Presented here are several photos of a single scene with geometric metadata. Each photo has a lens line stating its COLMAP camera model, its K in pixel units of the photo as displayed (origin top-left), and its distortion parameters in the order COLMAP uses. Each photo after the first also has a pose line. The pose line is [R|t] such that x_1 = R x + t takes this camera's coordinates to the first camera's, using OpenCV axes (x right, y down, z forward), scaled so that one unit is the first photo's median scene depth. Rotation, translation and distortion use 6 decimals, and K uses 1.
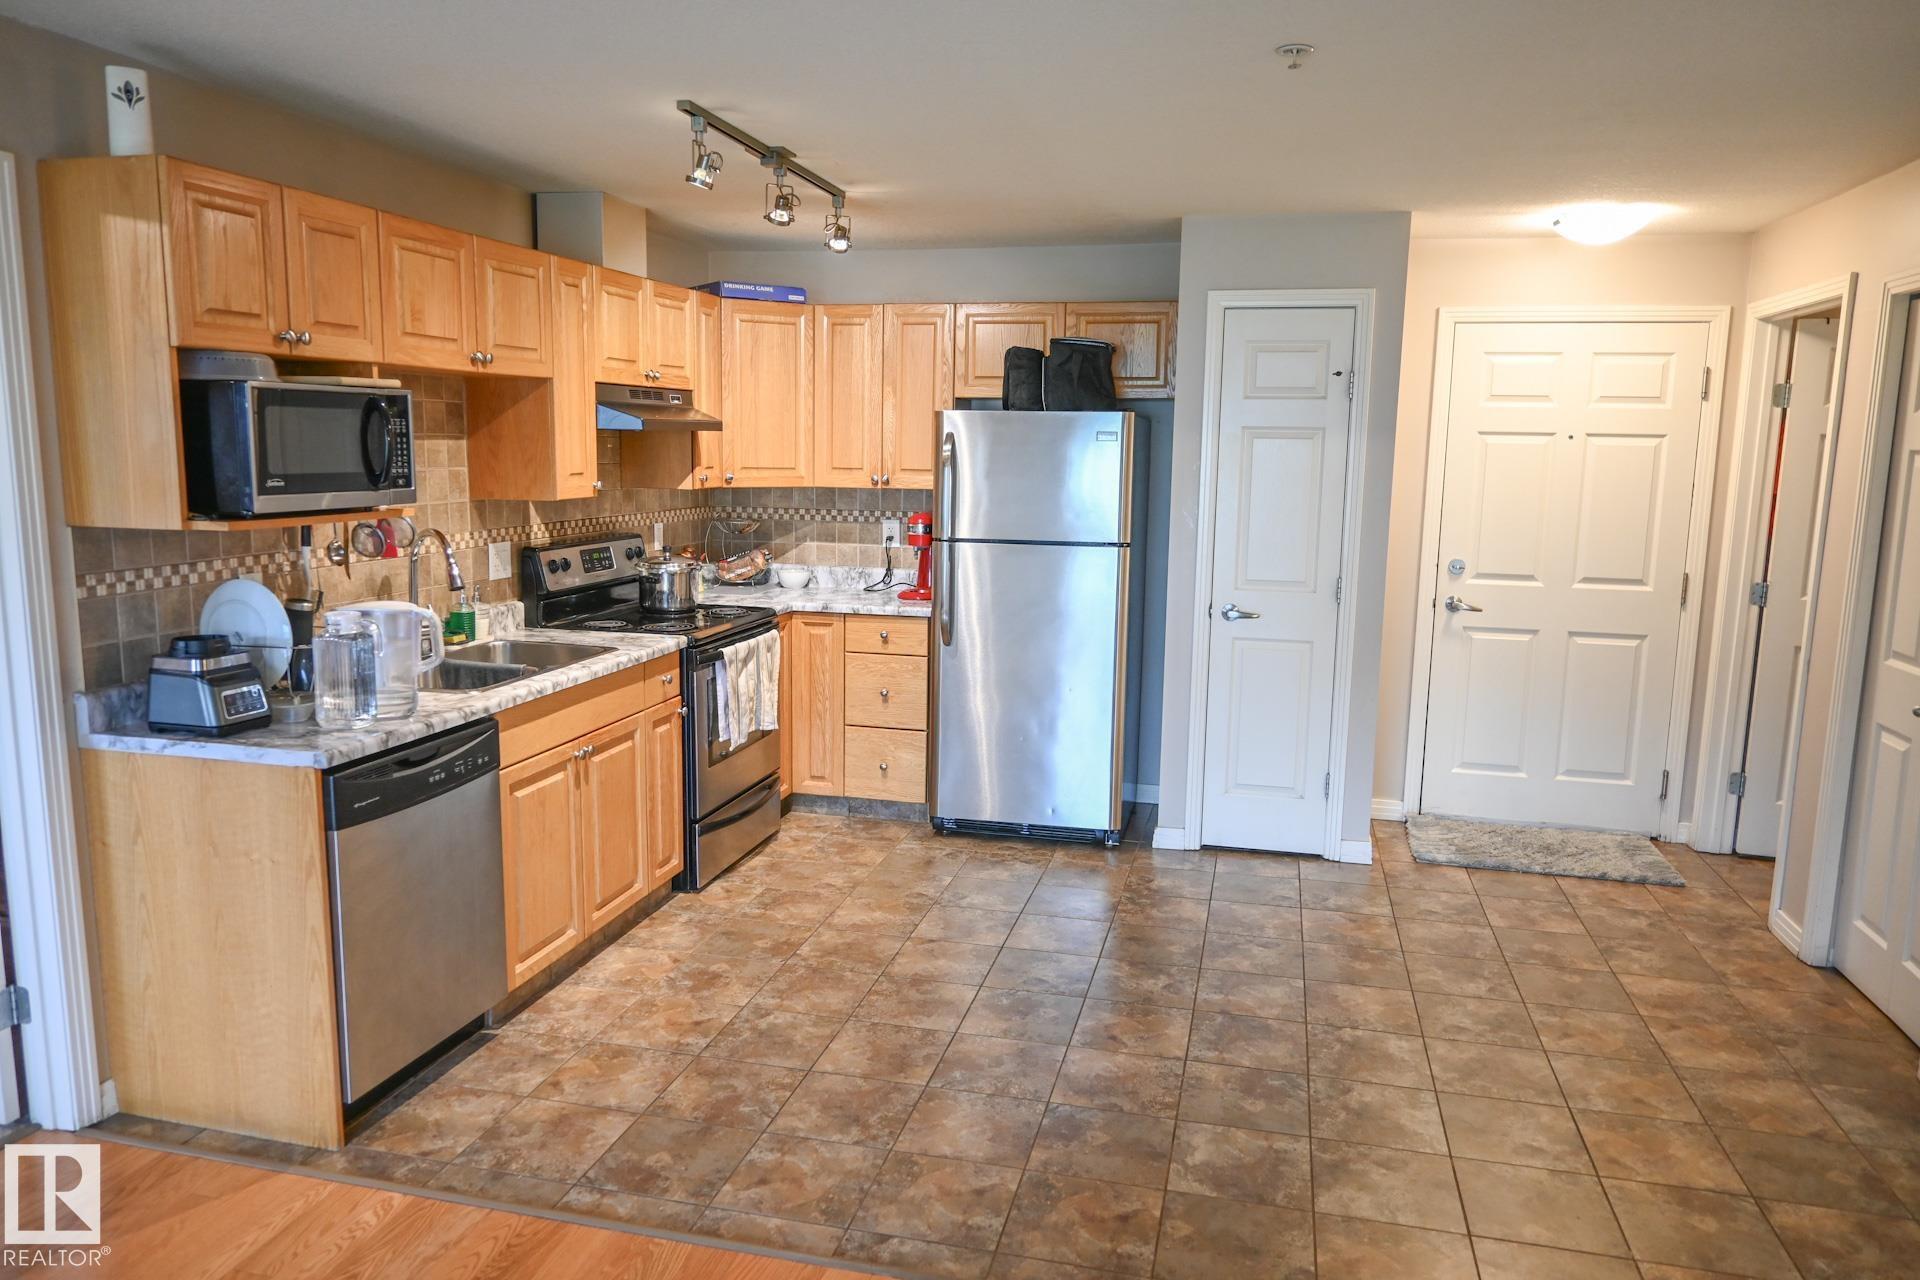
lens RADIAL K [[1309.0, 0, 955.6], [0, 1309.0, 635.2], [0, 0, 1]] dist [-0.006722, 0.003774]
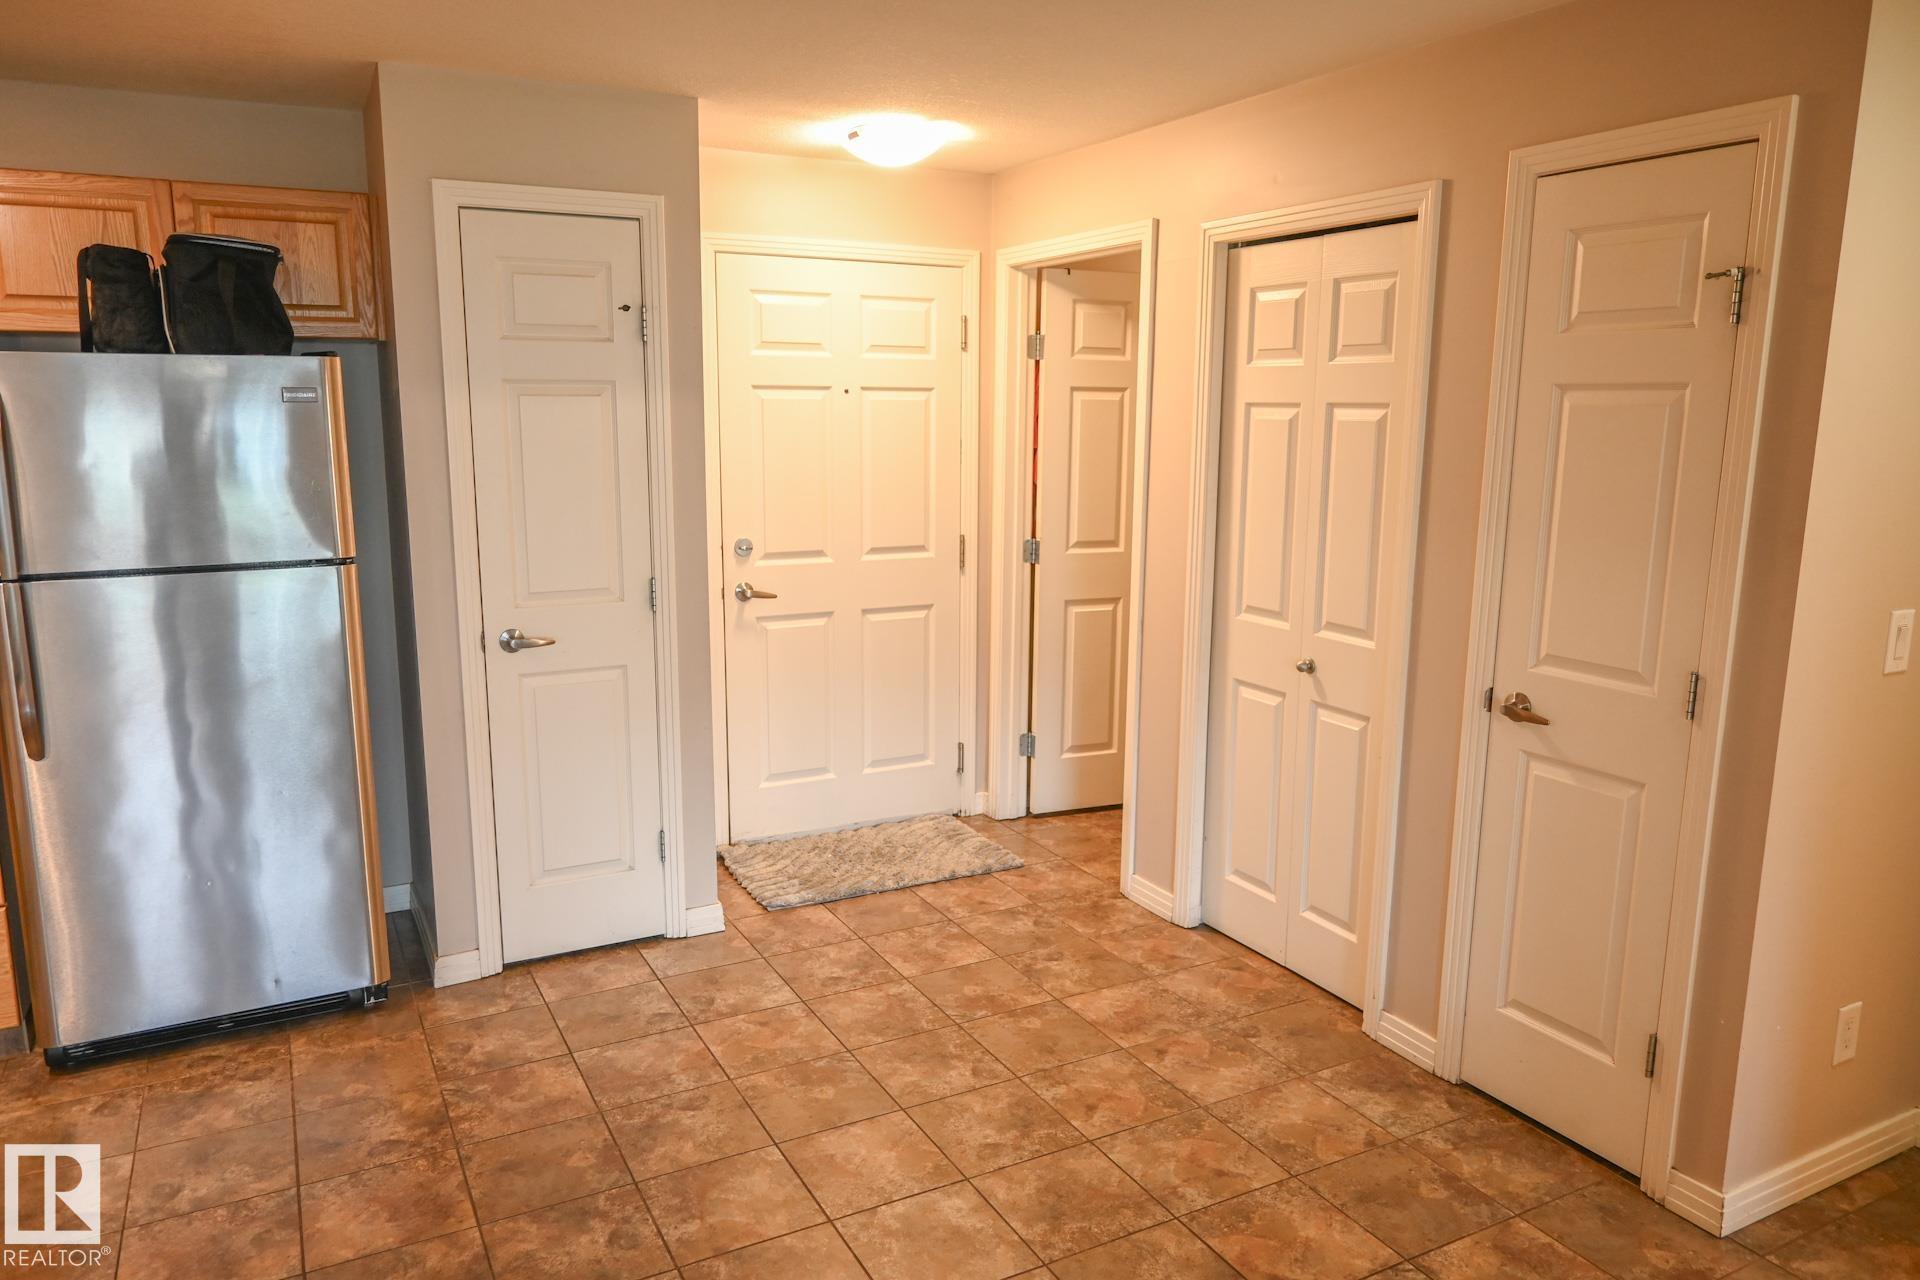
lens RADIAL K [[1309.0, 0, 955.6], [0, 1309.0, 635.2], [0, 0, 1]] dist [-0.006722, 0.003774]
pose [[0.744267, -0.128000, 0.655502, -0.085783], [0.105716, 0.991668, 0.073612, -0.052176], [-0.659463, 0.014510, 0.751597, 0.332825]]
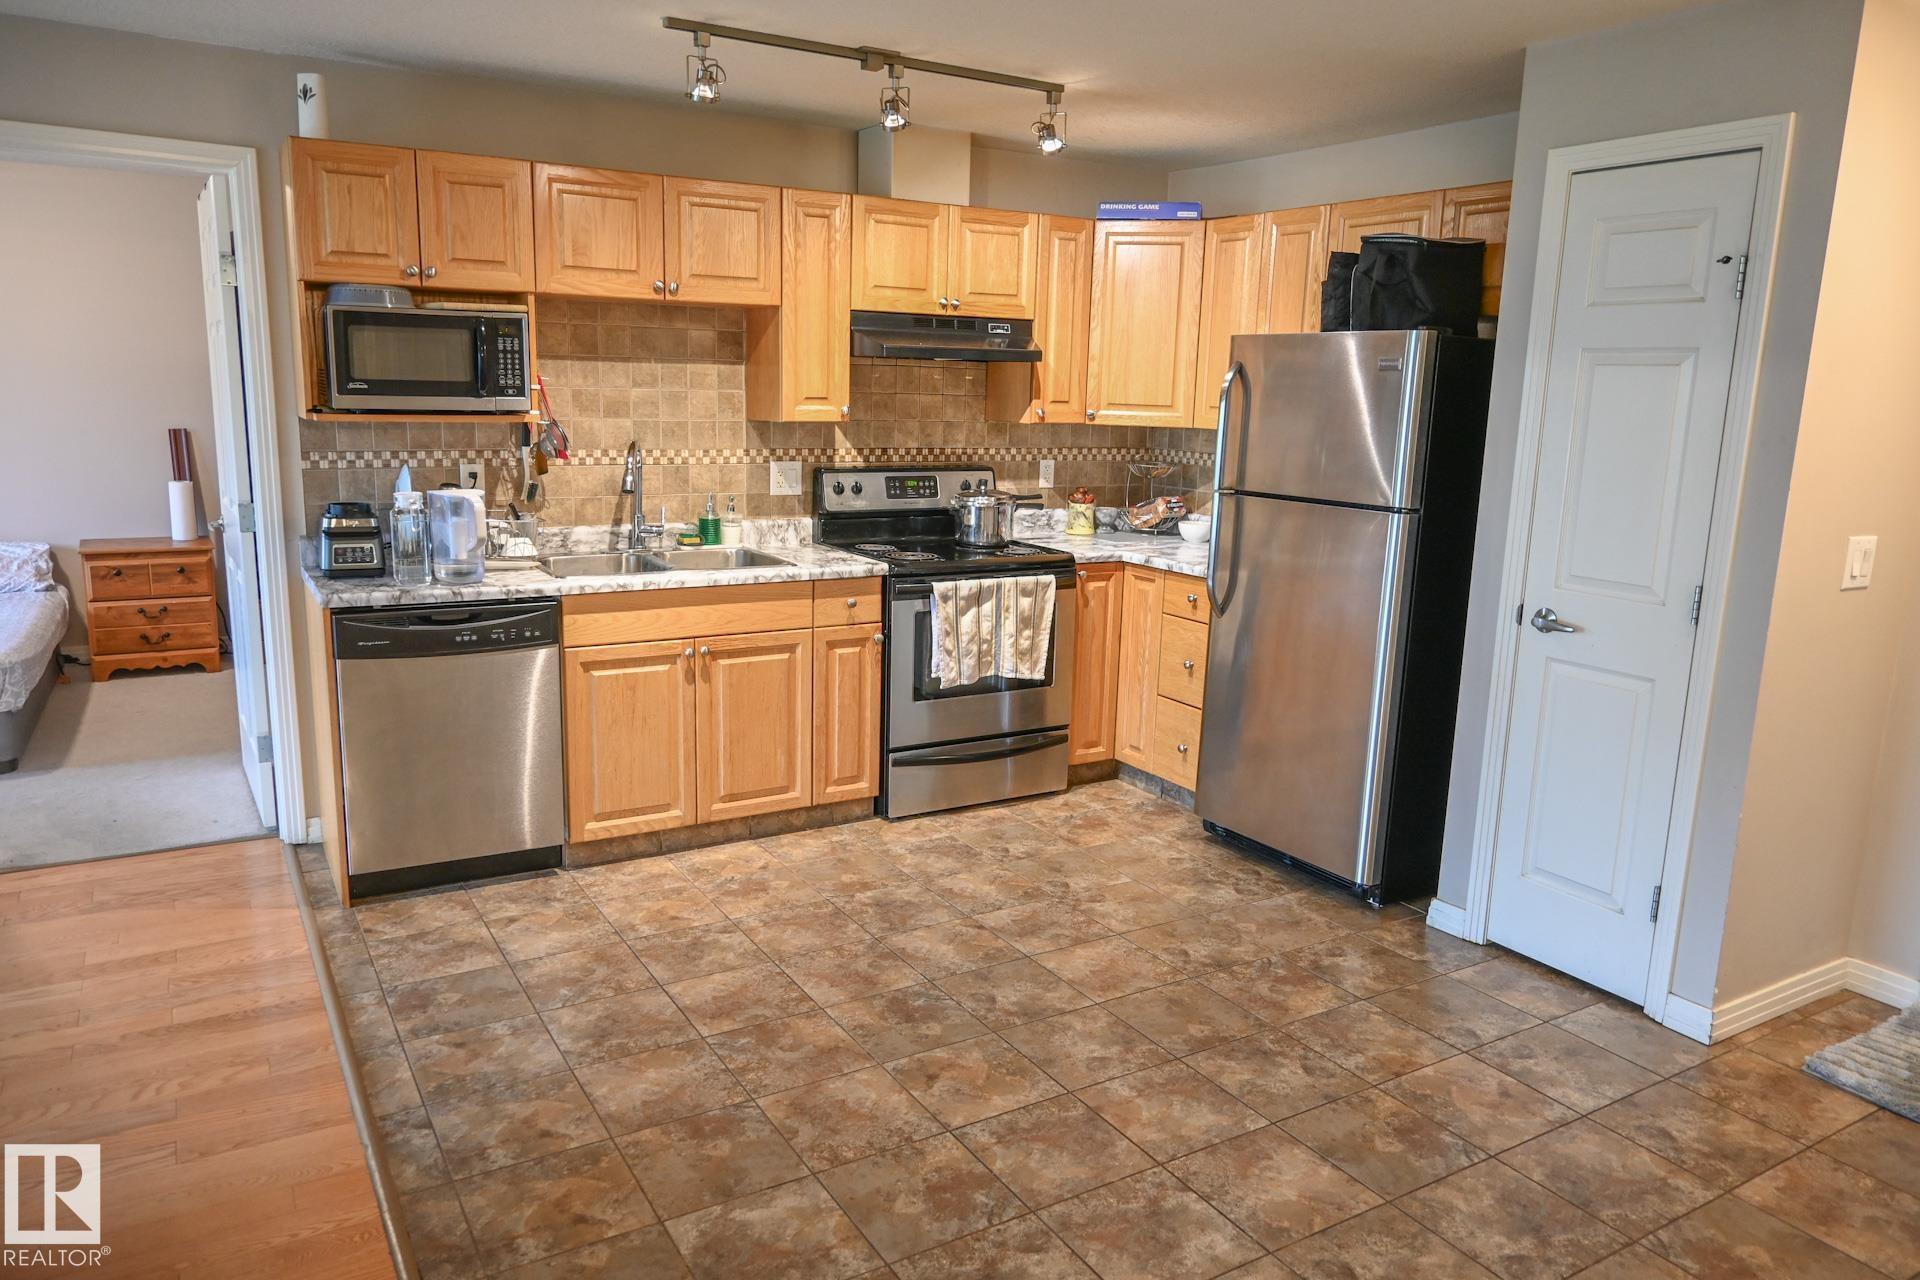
lens RADIAL K [[1309.0, 0, 955.6], [0, 1309.0, 635.2], [0, 0, 1]] dist [-0.006722, 0.003774]
pose [[0.704230, 0.138919, -0.696248, 0.520180], [-0.120936, 0.989810, 0.075169, -0.026214], [0.699596, 0.031266, 0.713854, 0.318699]]
